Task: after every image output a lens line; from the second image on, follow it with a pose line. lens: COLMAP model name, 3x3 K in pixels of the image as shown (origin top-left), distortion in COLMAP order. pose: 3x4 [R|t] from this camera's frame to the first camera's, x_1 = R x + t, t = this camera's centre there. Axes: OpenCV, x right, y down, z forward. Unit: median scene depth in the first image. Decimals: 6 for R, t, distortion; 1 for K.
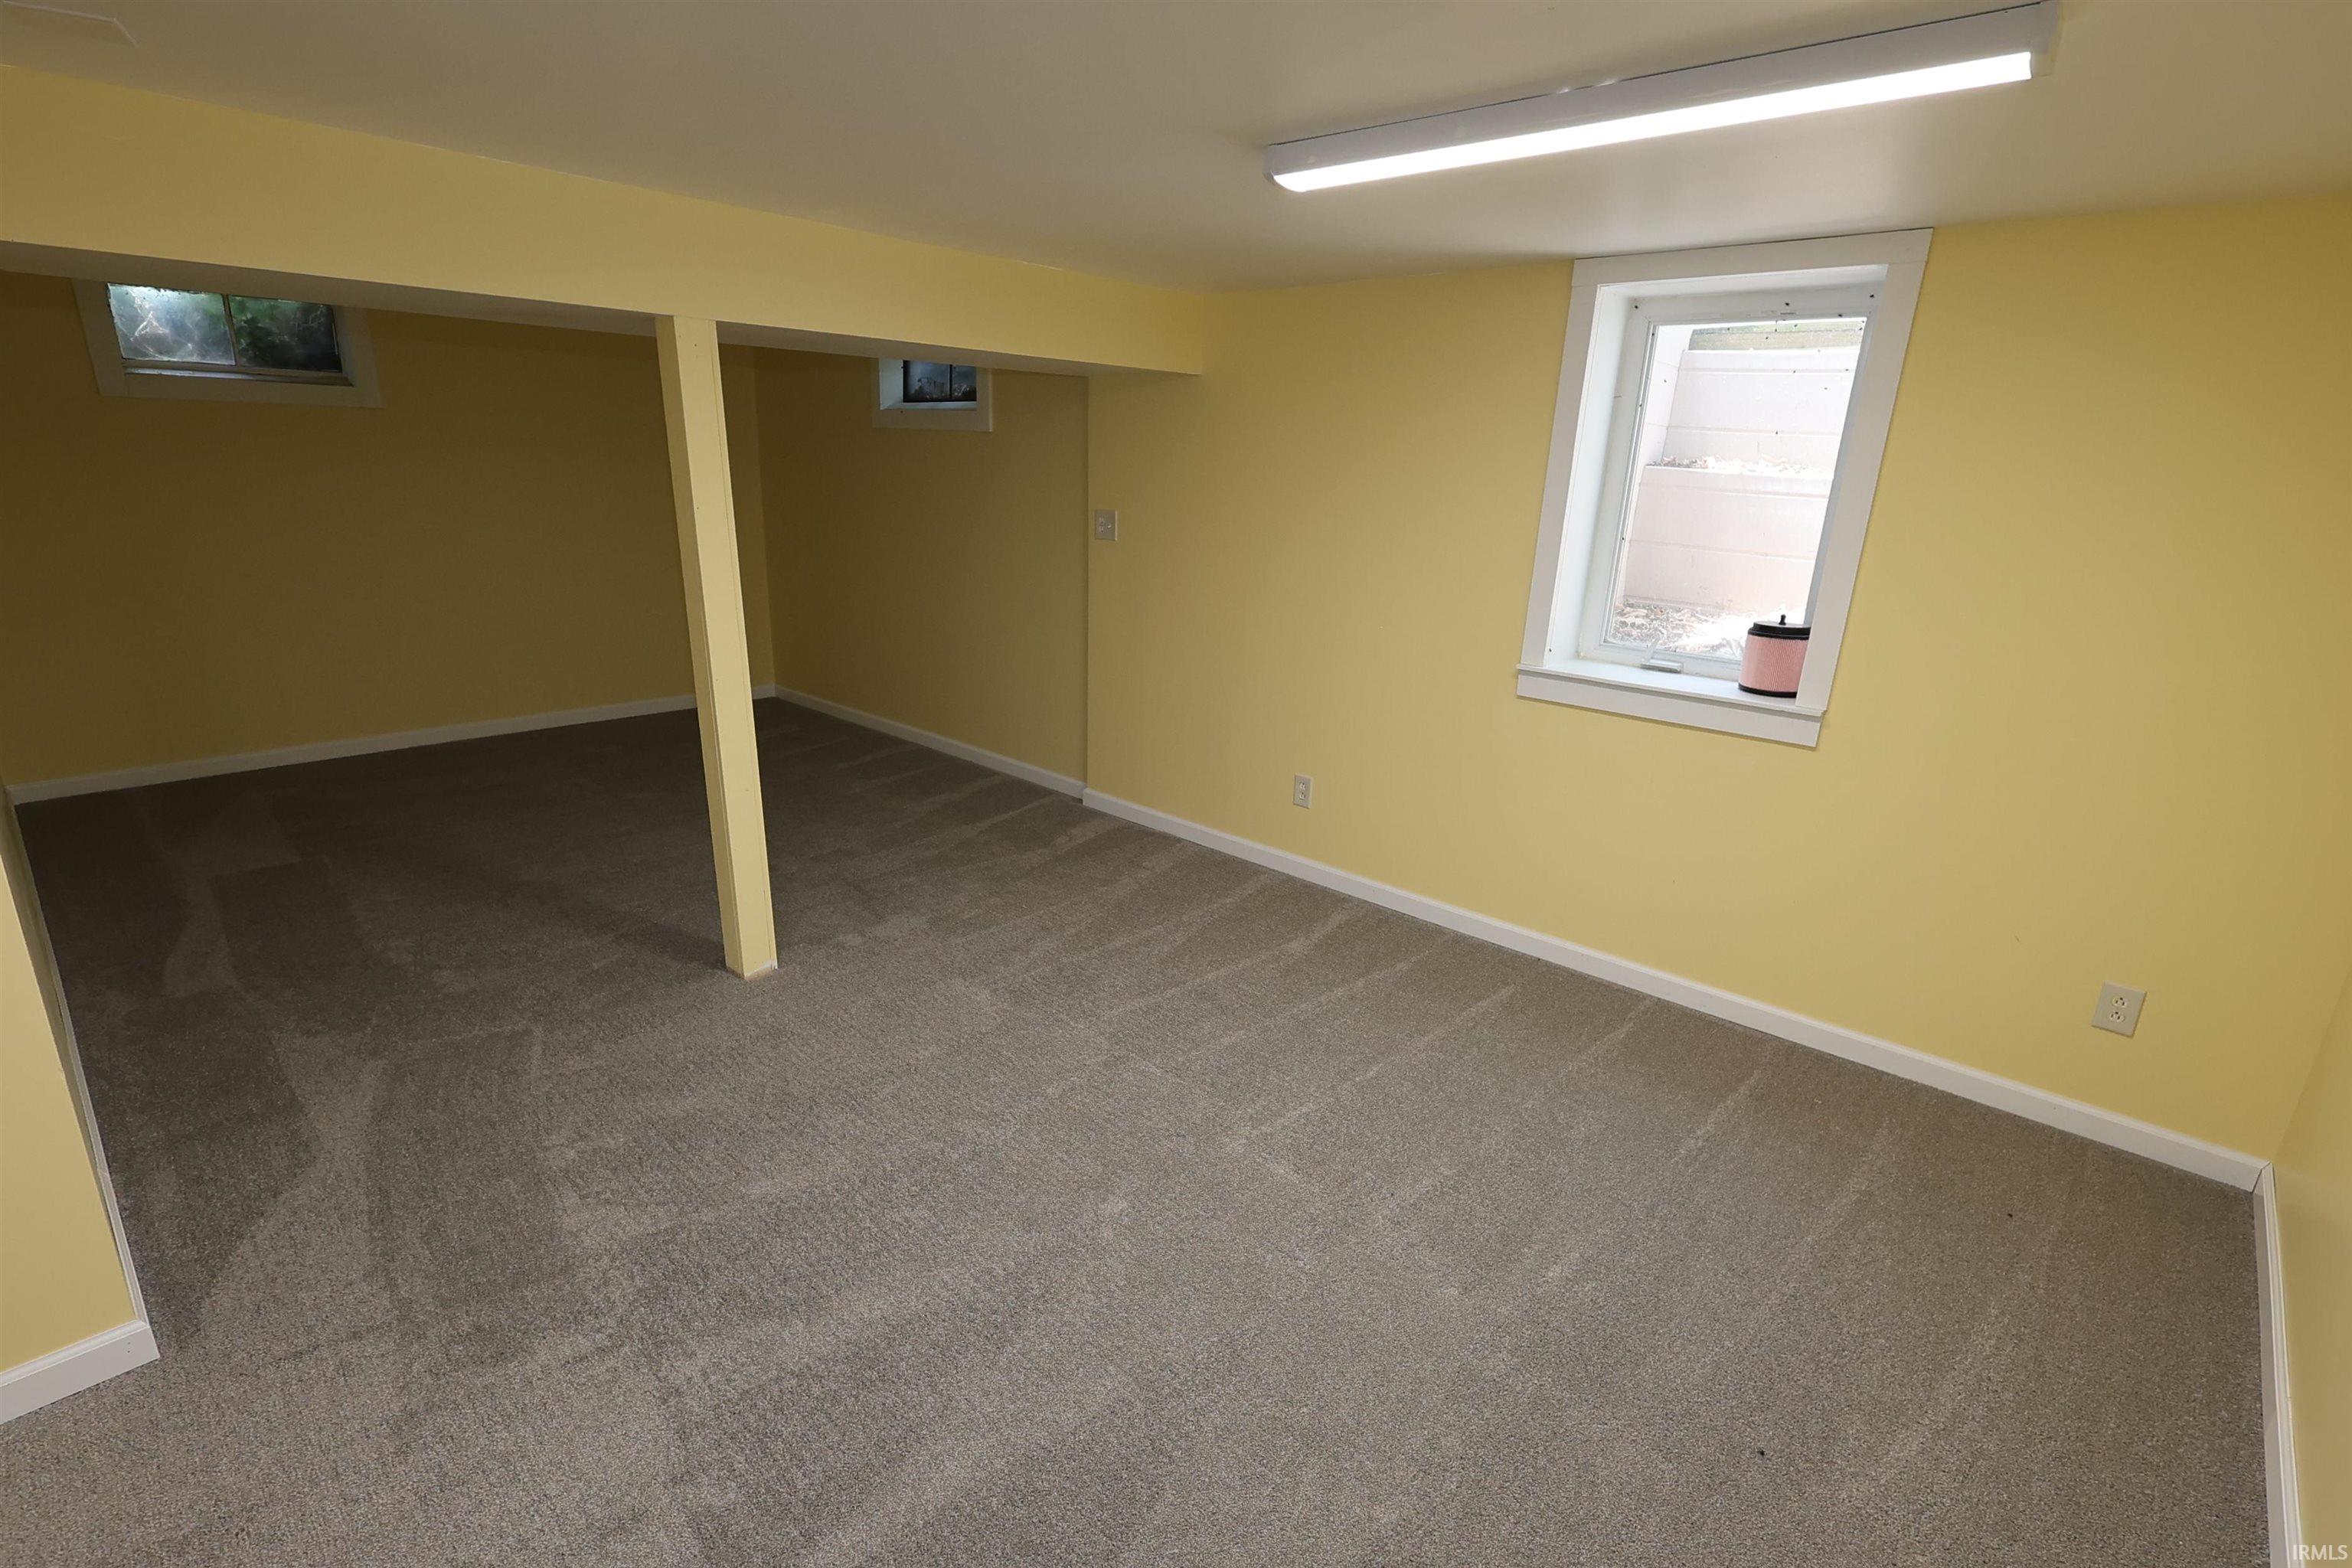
lens RADIAL K [[1080.6, 0, 1176.9], [0, 1080.6, 792.4], [0, 0, 1]] dist [-0.003845, 0.003126]
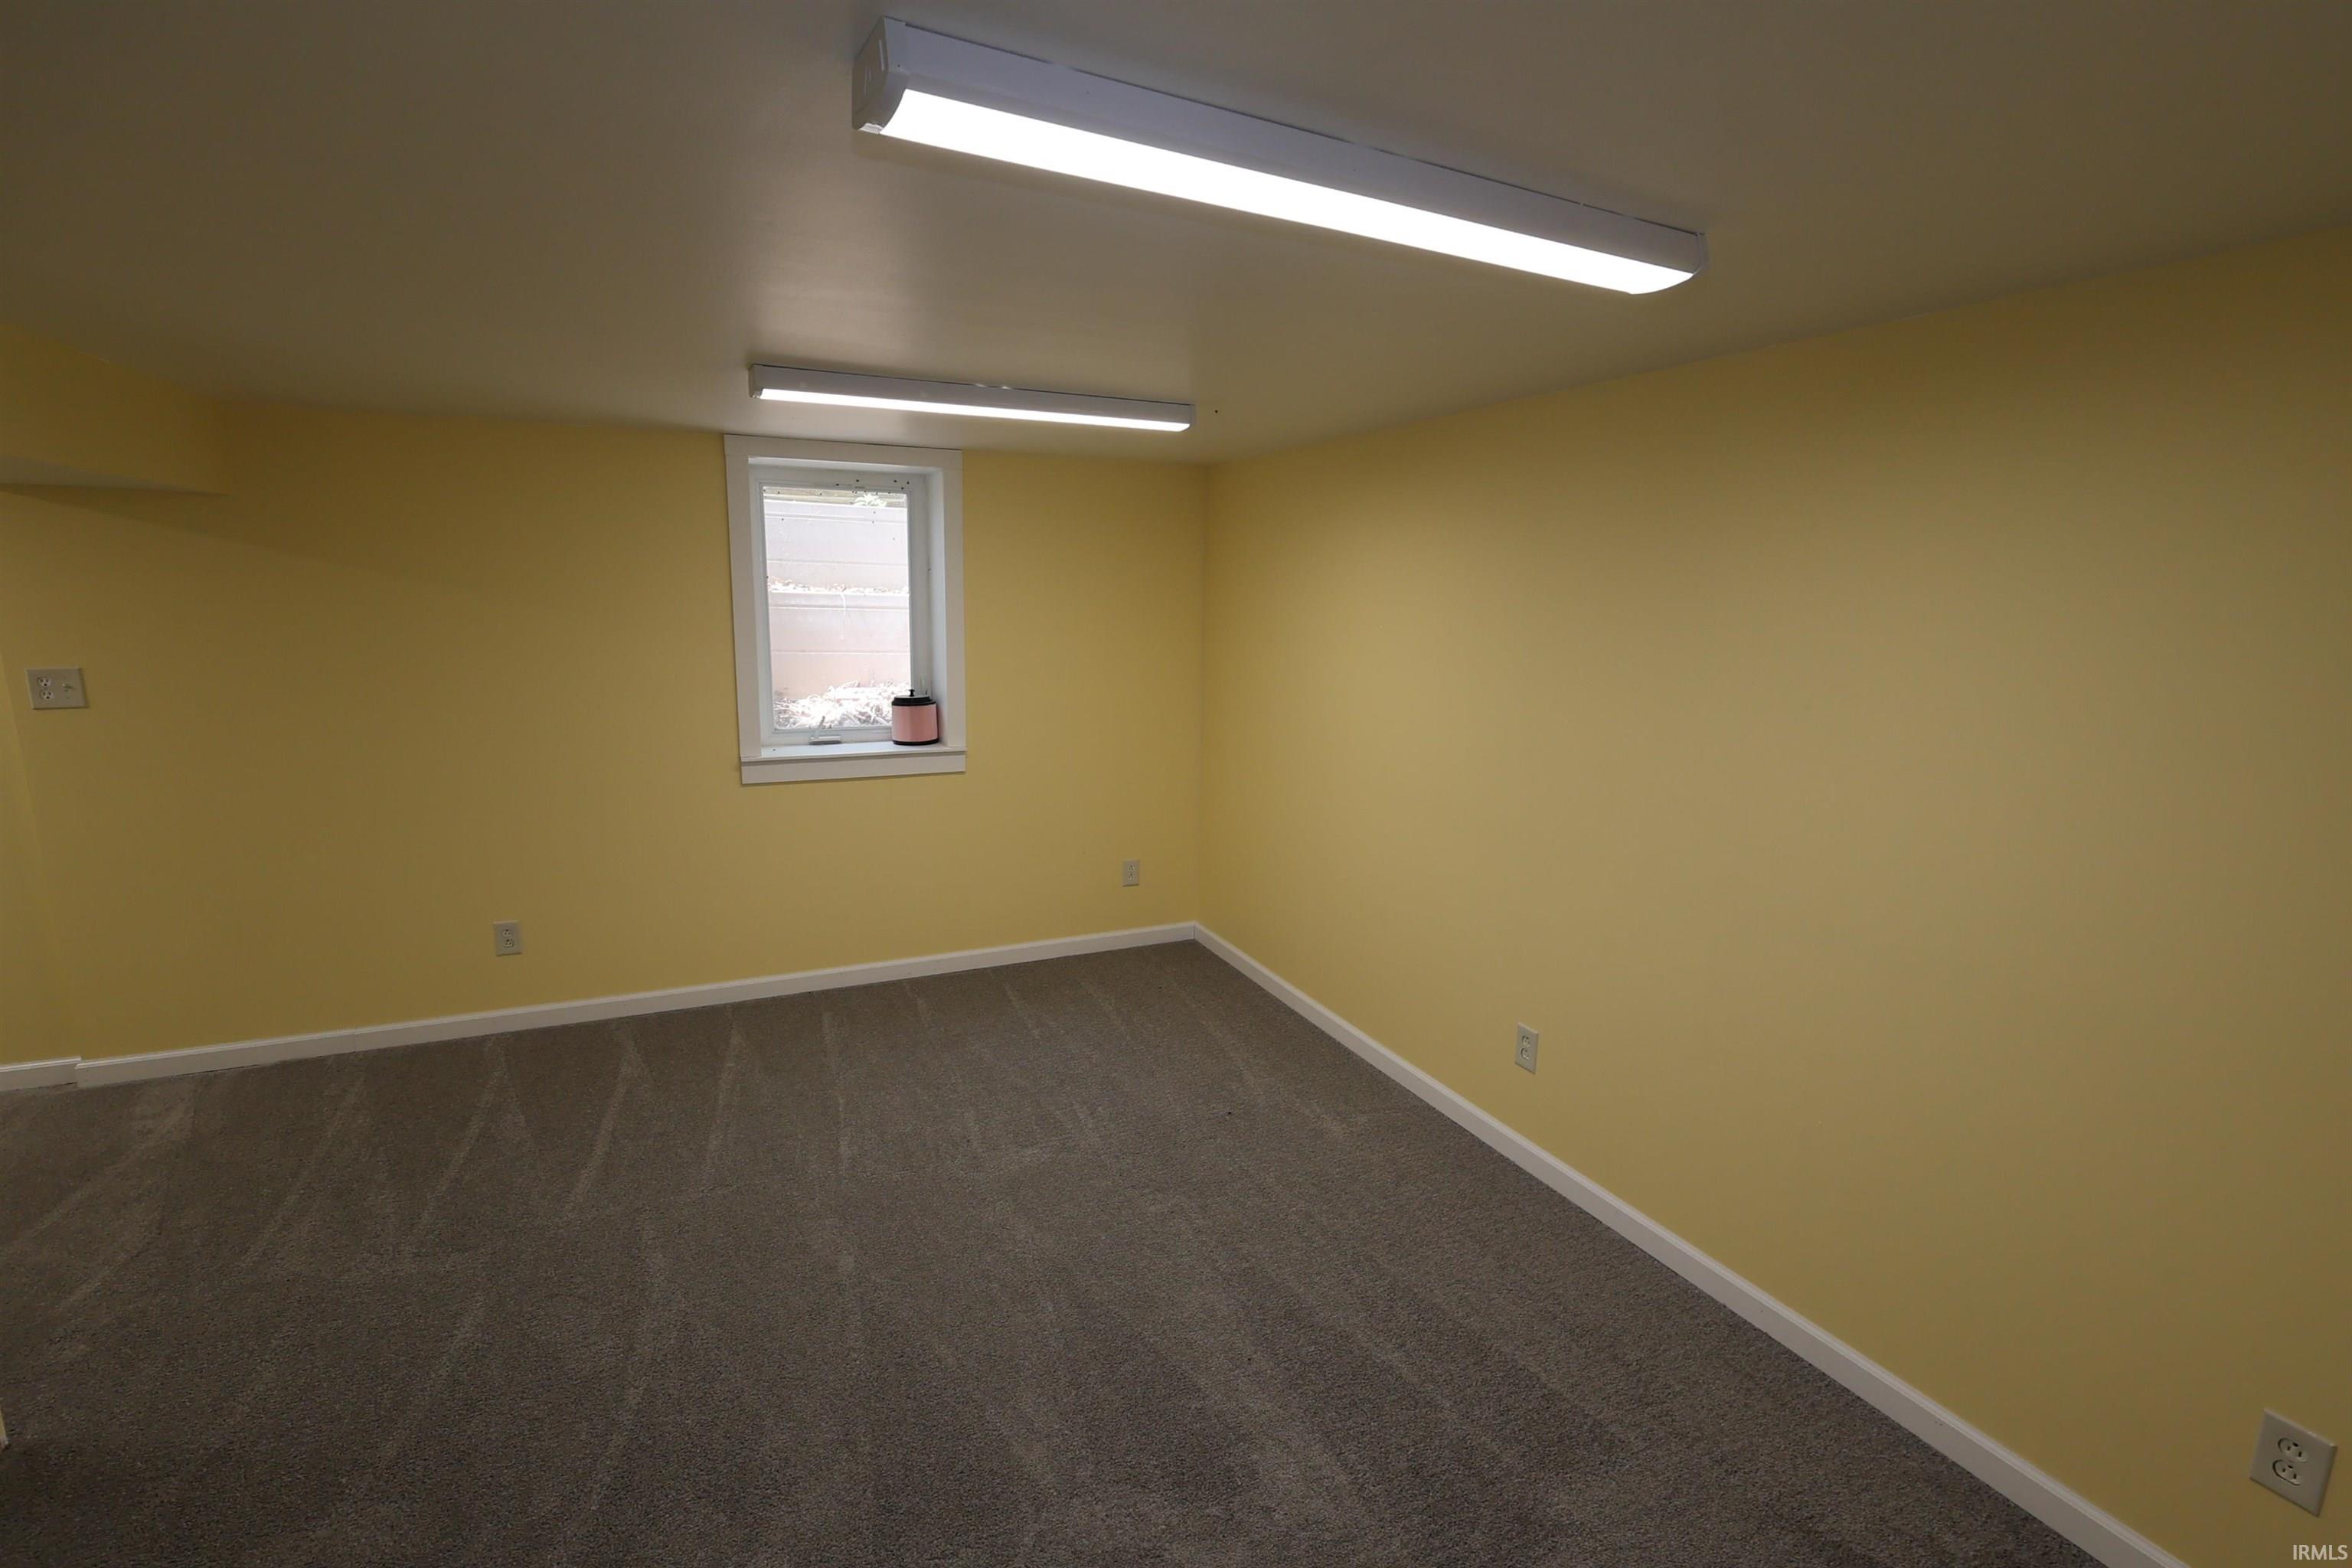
lens RADIAL K [[1080.6, 0, 1173.5], [0, 1080.6, 780.0], [0, 0, 1]] dist [-0.003845, 0.003126]
pose [[0.395803, -0.187952, 0.898896, -0.604156], [0.271807, 0.958951, 0.080827, -0.066278], [-0.877189, 0.212334, 0.430643, 0.085867]]
